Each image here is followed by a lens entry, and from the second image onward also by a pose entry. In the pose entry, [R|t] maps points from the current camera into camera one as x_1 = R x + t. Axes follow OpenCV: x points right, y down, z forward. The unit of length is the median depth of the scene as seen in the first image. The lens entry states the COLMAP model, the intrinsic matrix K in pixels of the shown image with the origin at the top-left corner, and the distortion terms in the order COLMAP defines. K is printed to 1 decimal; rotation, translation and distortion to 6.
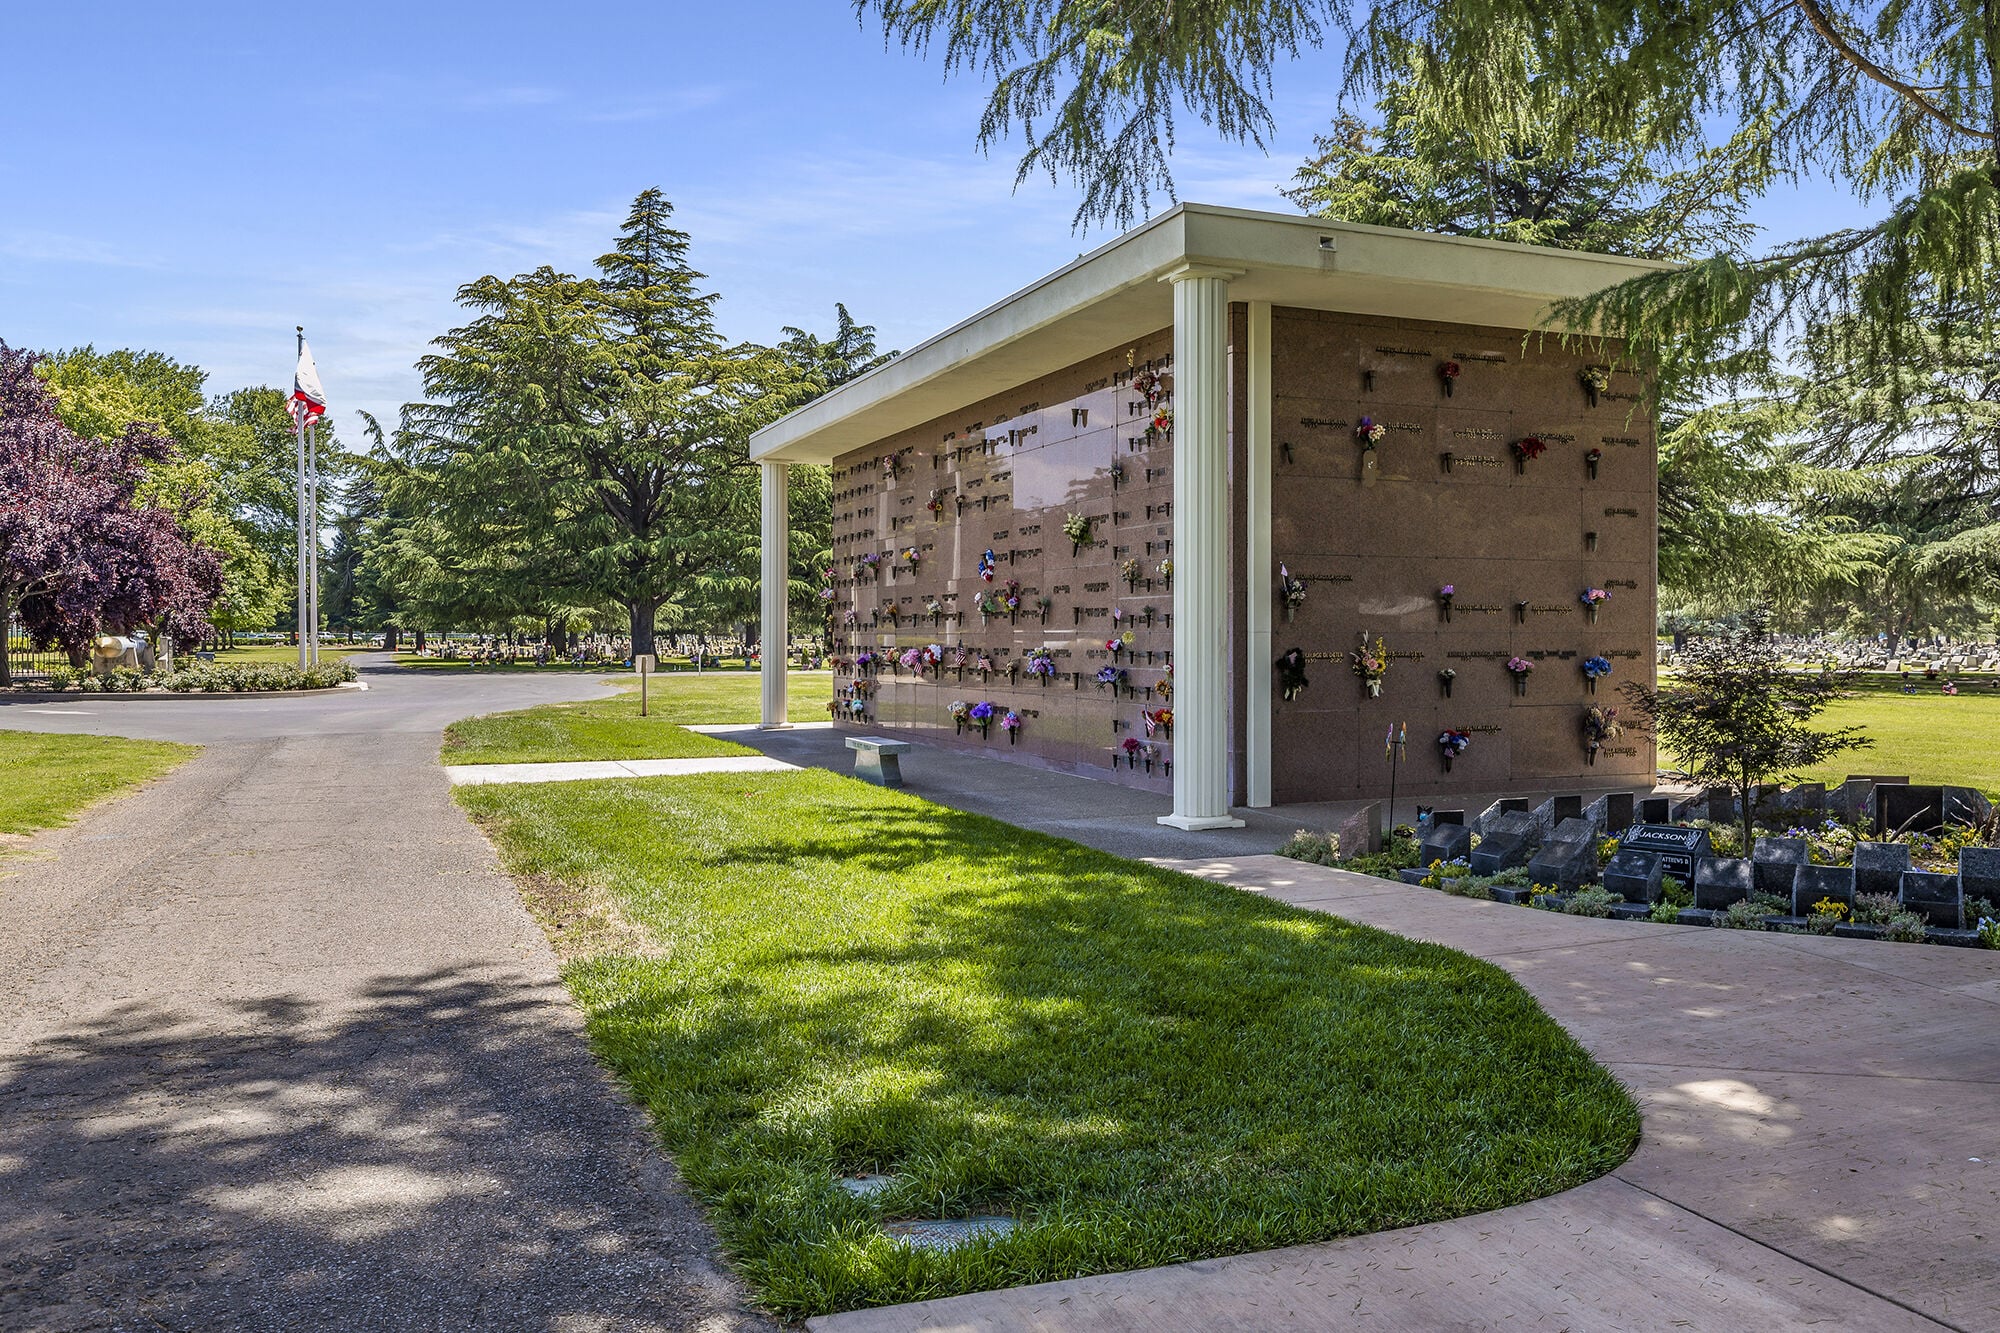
lens RADIAL K [[1737.9, 0, 1000.0], [0, 1737.9, 666.5], [0, 0, 1]] dist [-0.001427, -0.000060]
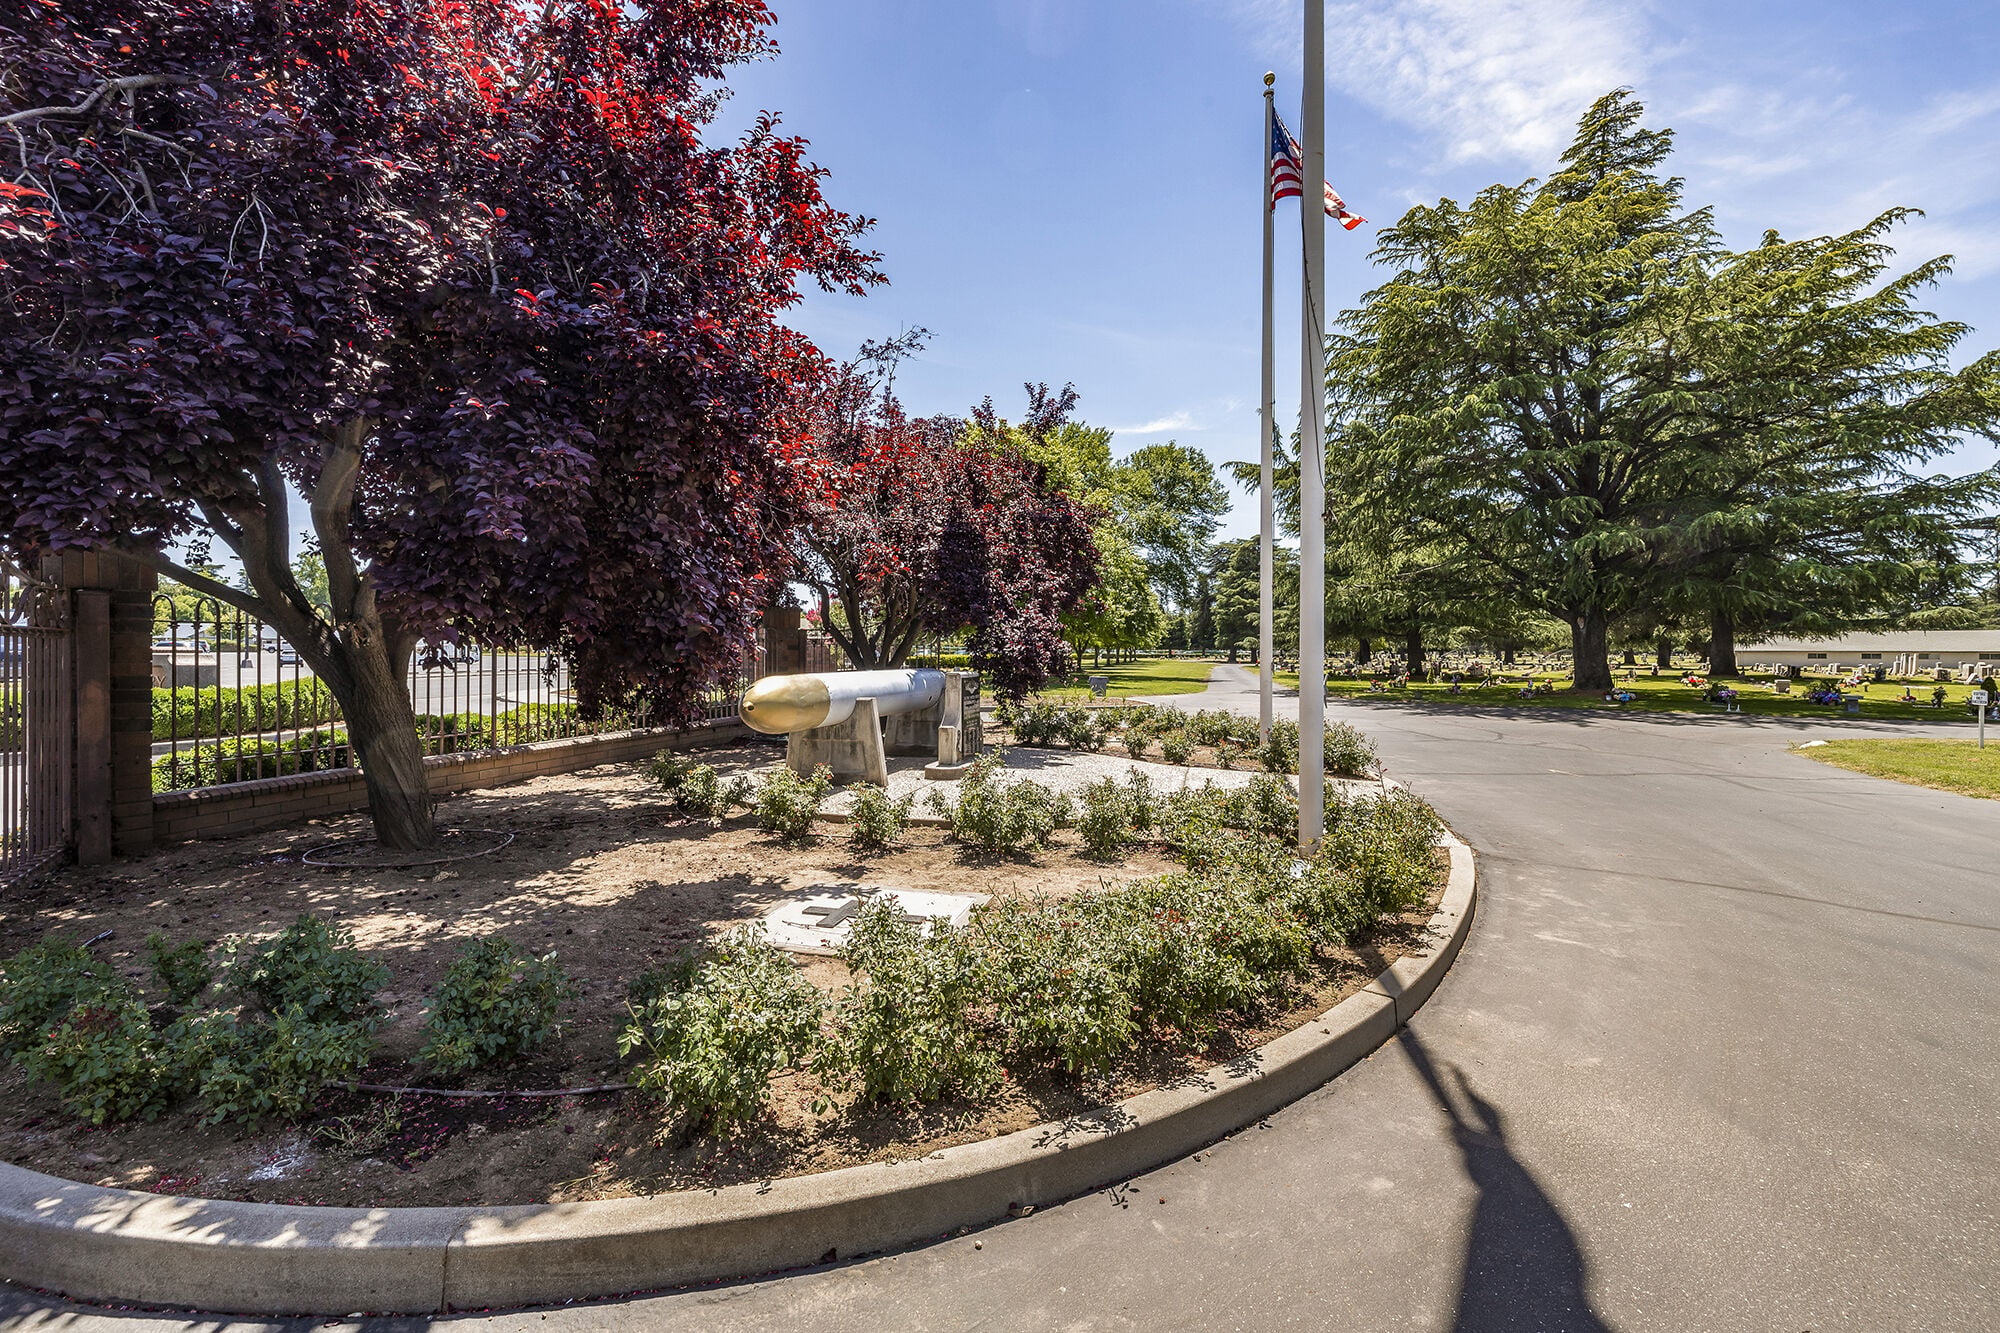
lens RADIAL K [[887.5, 0, 1000.0], [0, 887.5, 666.5], [0, 0, 1]] dist [0.000174, 0.000113]
pose [[0.840048, 0.003921, -0.542497, -0.204921], [-0.002667, 0.999992, 0.003099, -0.008710], [0.542505, -0.001156, 0.840052, 0.478687]]
